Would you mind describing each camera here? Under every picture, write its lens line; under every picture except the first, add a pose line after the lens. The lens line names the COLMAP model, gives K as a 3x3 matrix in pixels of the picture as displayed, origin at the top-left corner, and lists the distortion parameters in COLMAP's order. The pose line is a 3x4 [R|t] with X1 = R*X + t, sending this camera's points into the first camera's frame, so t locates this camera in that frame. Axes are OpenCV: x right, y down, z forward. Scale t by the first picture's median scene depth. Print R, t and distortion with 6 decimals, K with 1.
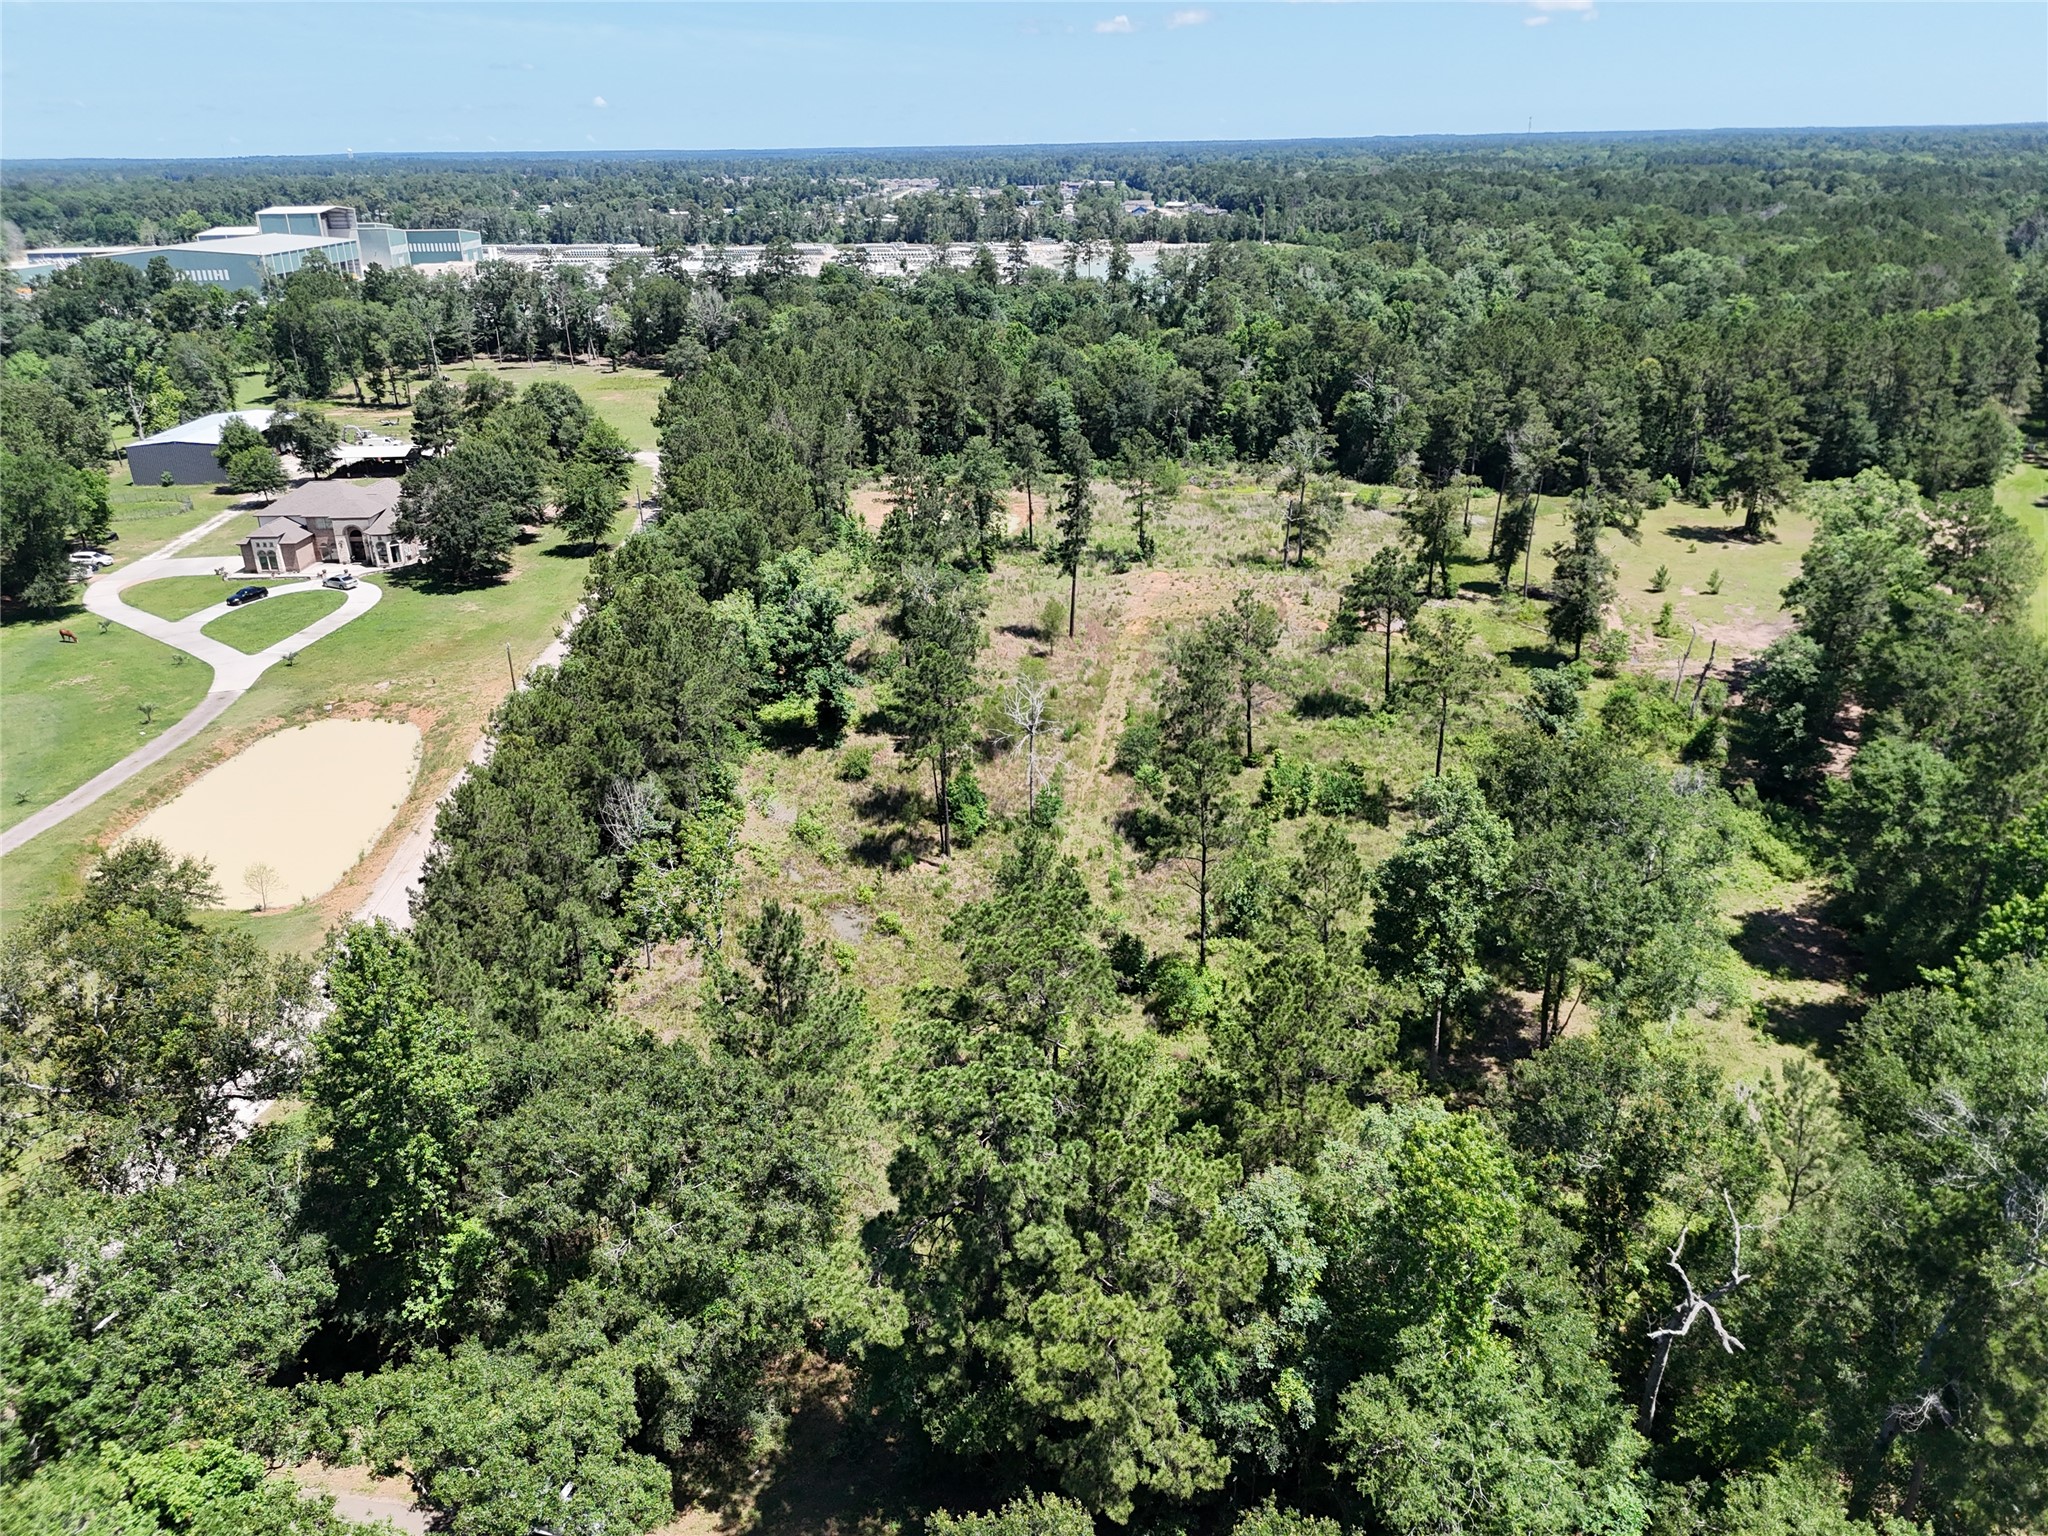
lens RADIAL K [[1505.4, 0, 1027.3], [0, 1505.4, 766.9], [0, 0, 1]] dist [0.072610, -0.076151]
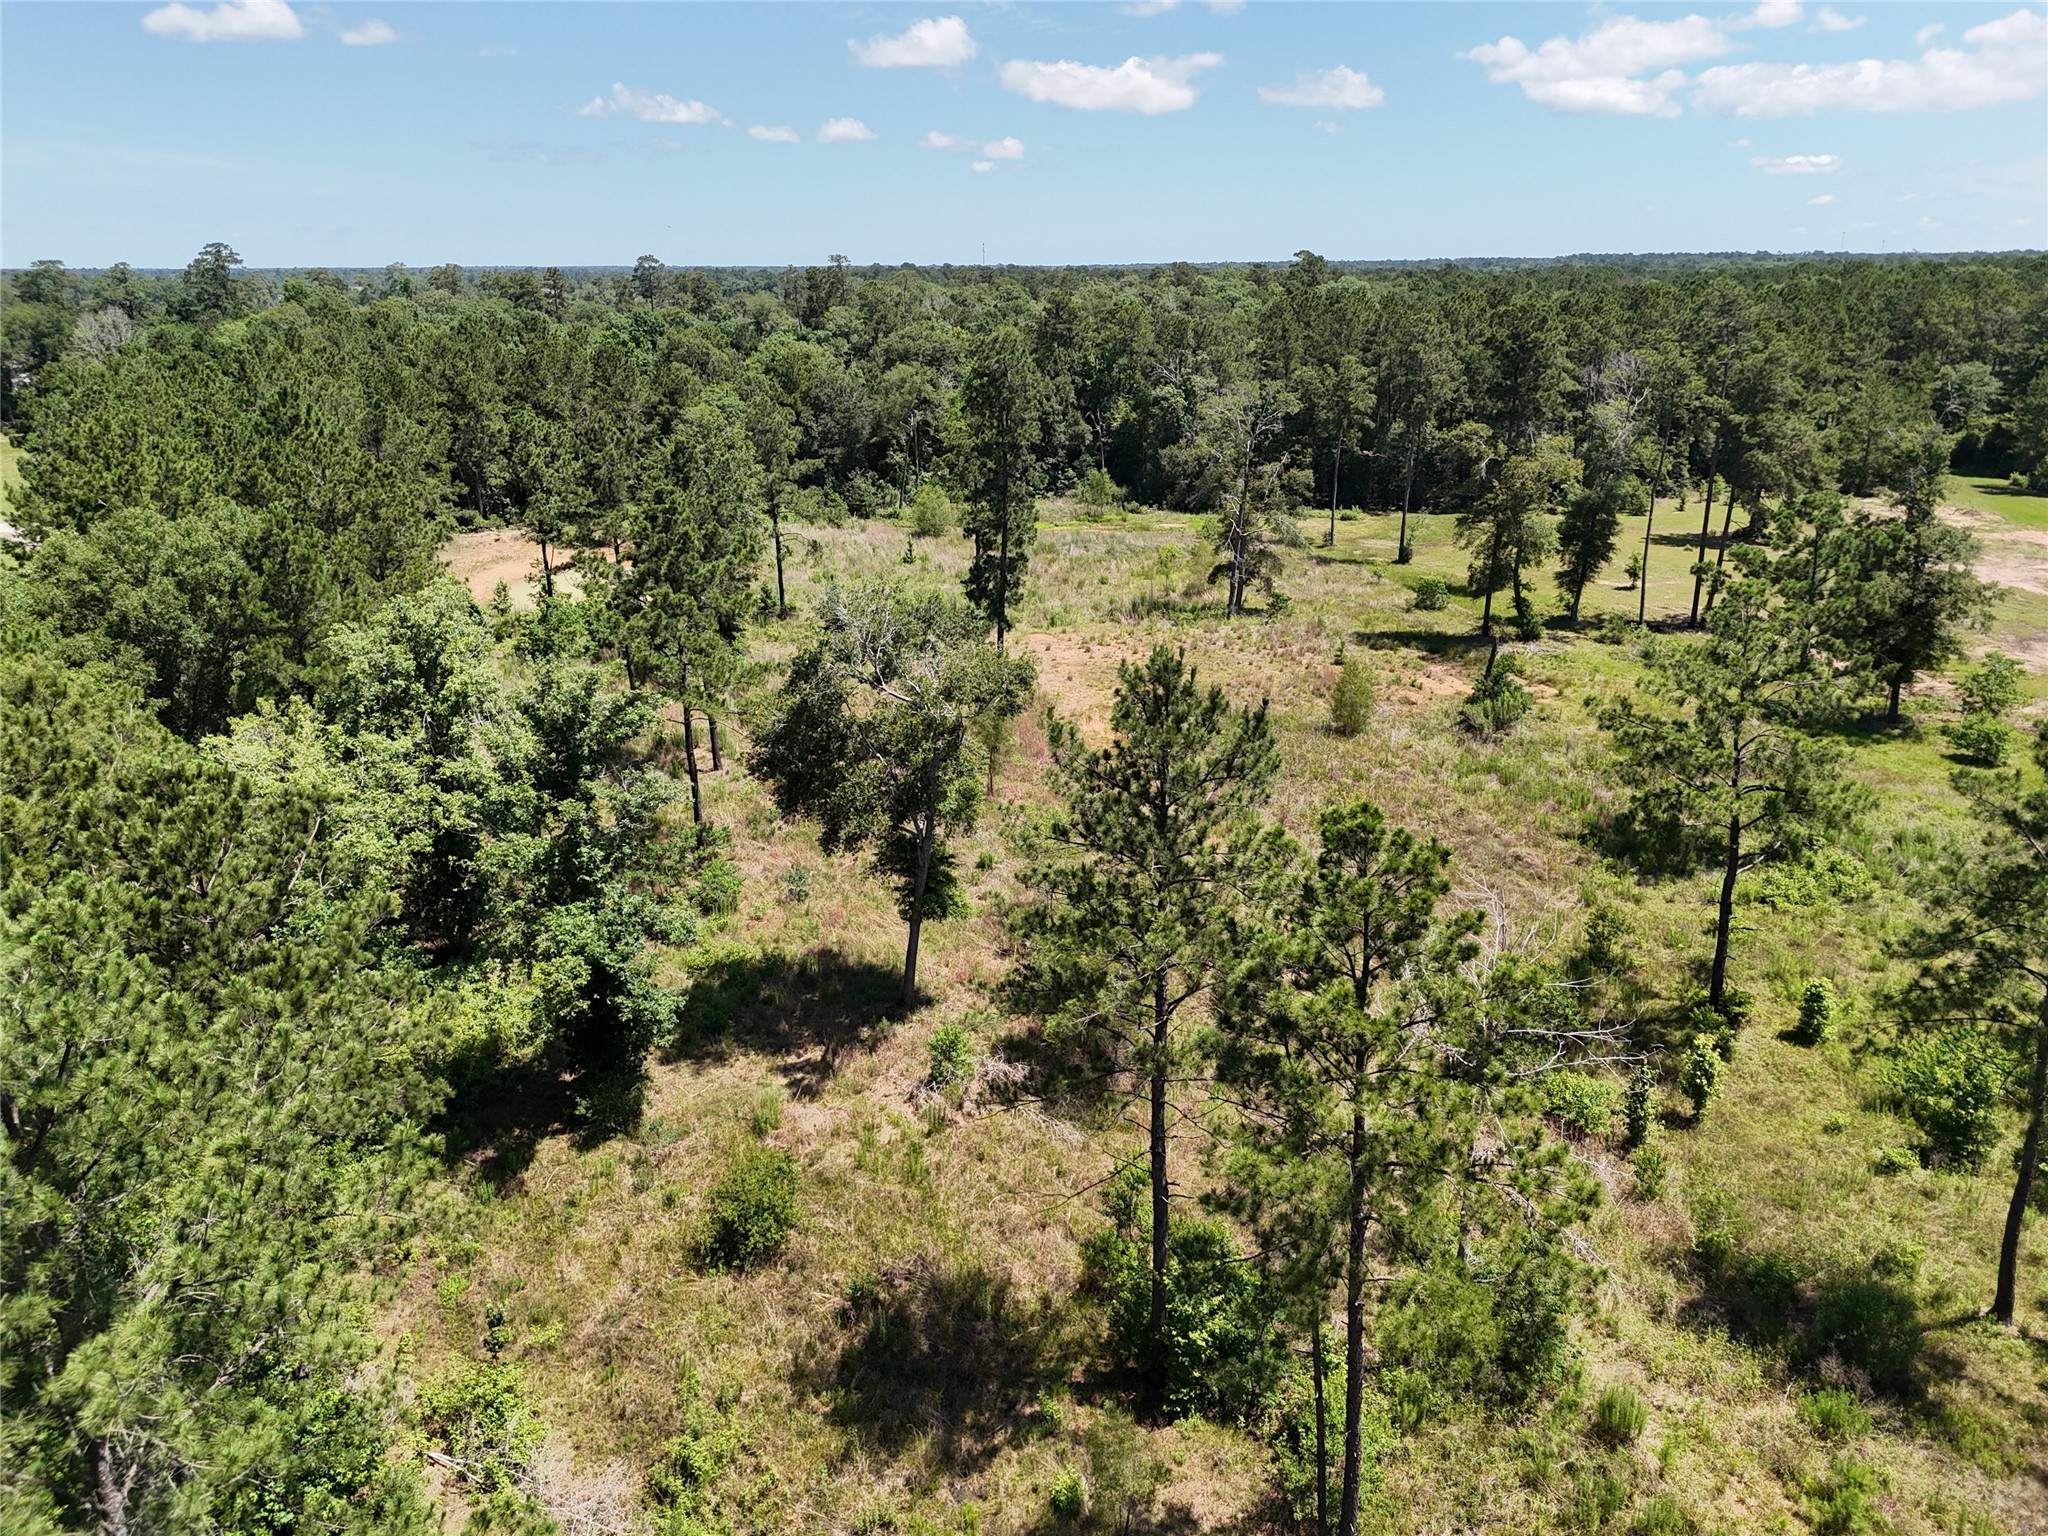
lens RADIAL K [[1510.6, 0, 1022.7], [0, 1510.6, 756.5], [0, 0, 1]] dist [0.056788, -0.052132]
pose [[0.945796, -0.090961, 0.311762, -0.147877], [0.116270, 0.991183, -0.063538, -0.066694], [-0.303234, 0.096343, 0.948033, 0.654685]]
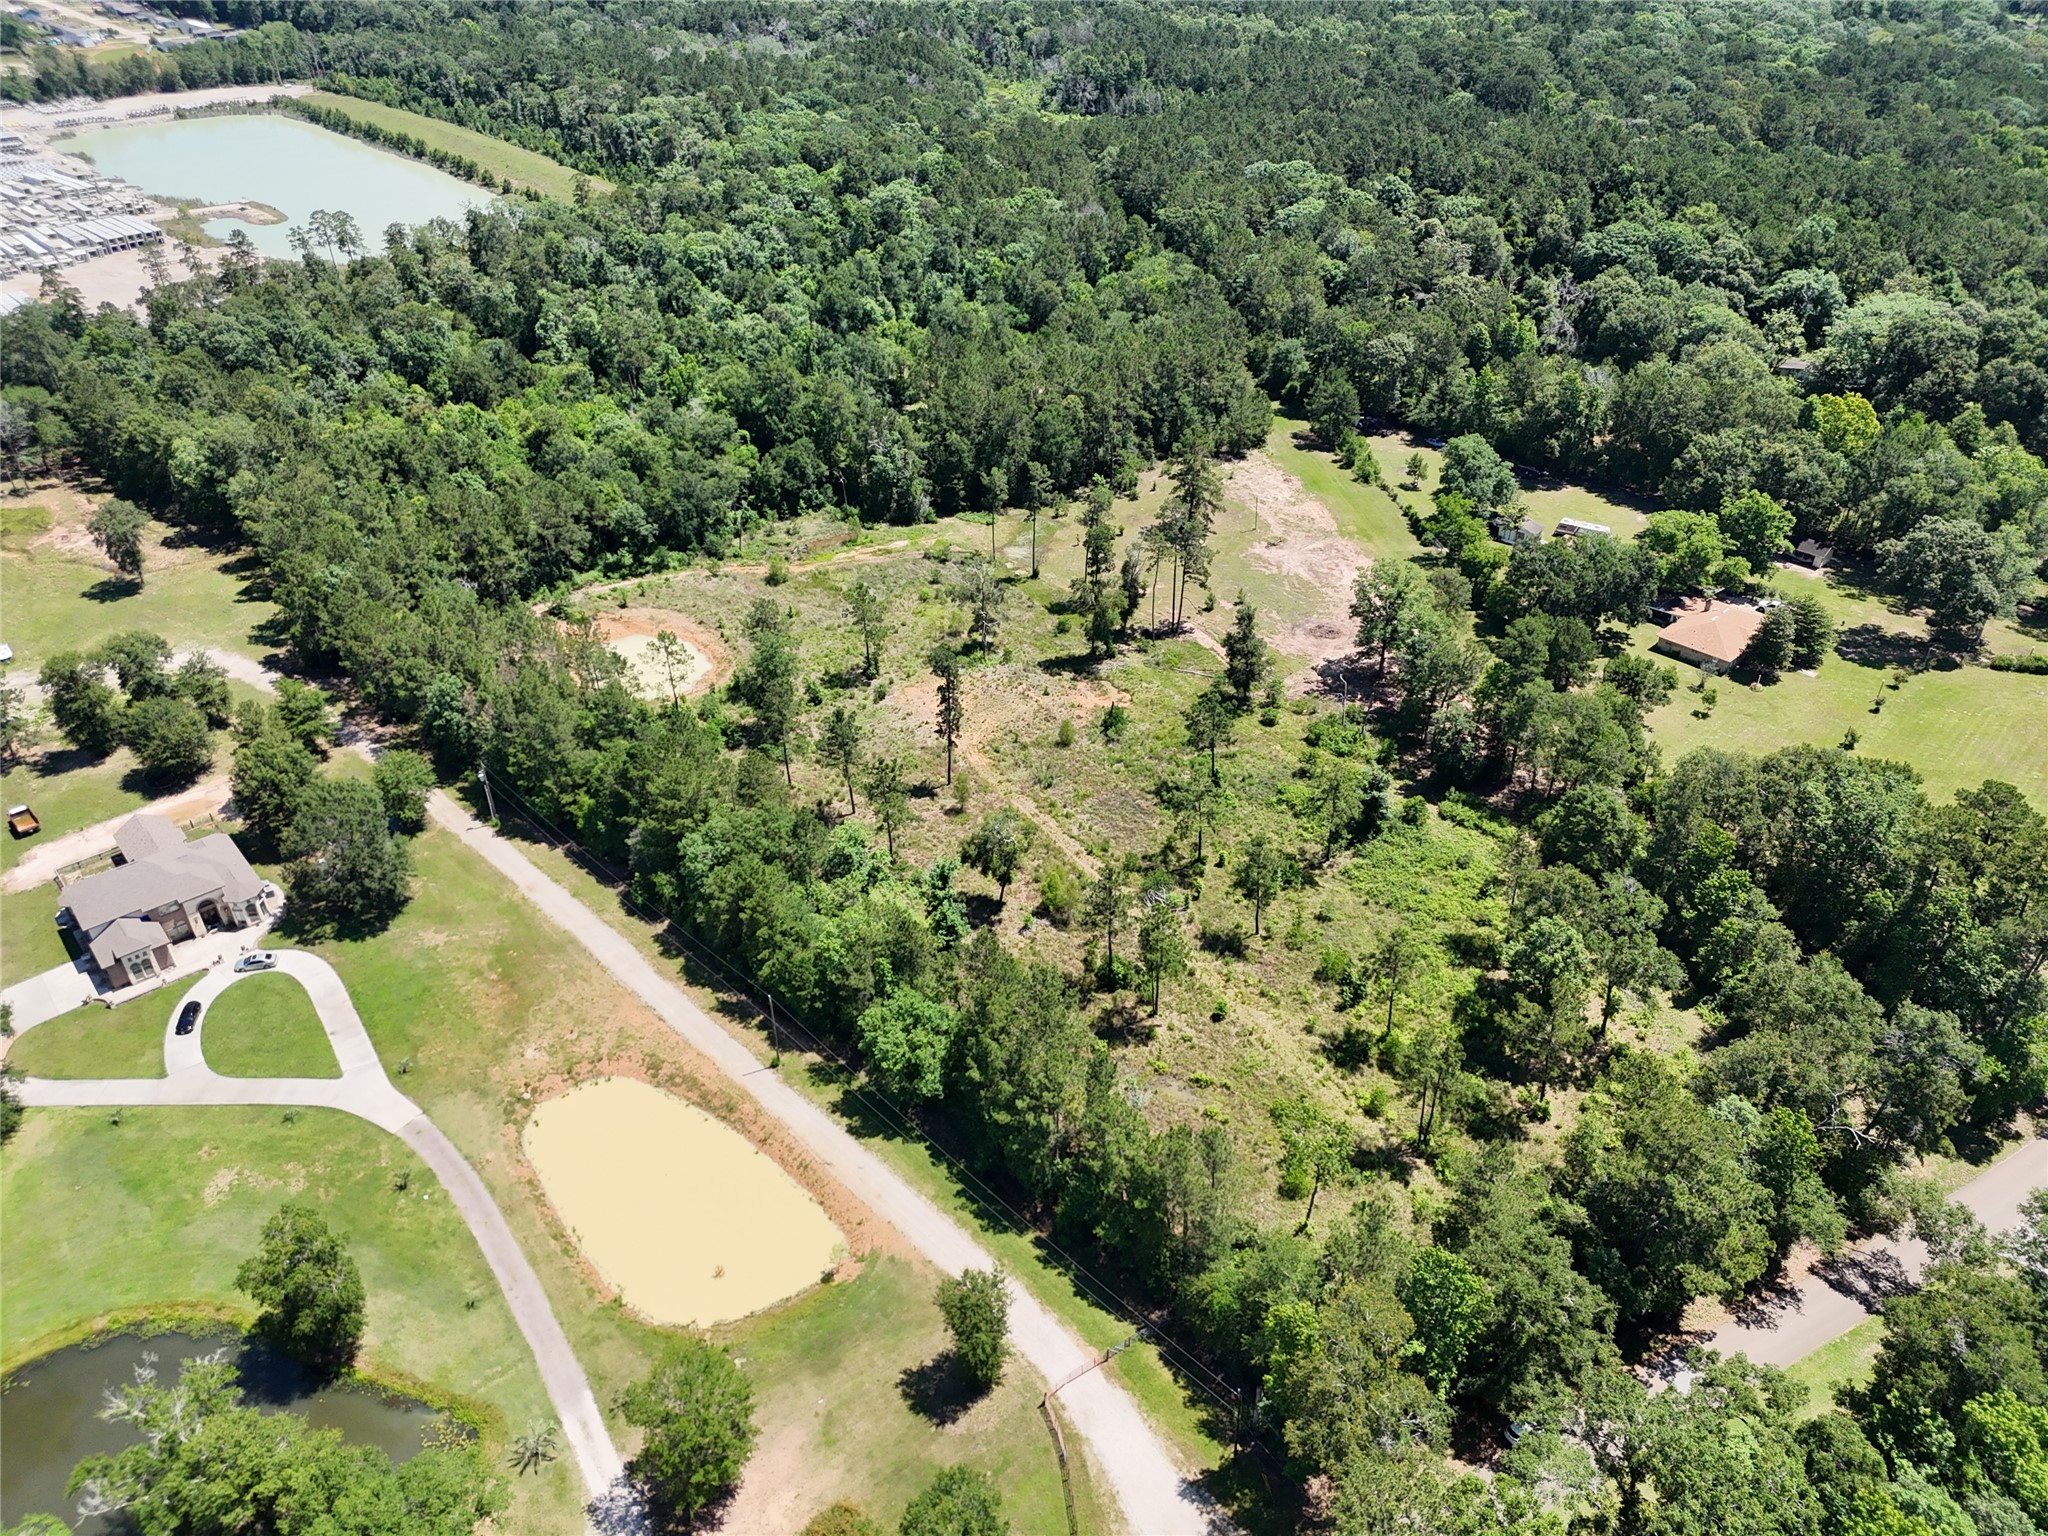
lens RADIAL K [[1502.6, 0, 1027.4], [0, 1502.6, 763.1], [0, 0, 1]] dist [0.077604, -0.080208]
pose [[0.770672, -0.342831, 0.537151, -0.784578], [0.240805, 0.937122, 0.252615, -0.531241], [-0.589981, -0.065335, 0.804769, -0.141497]]
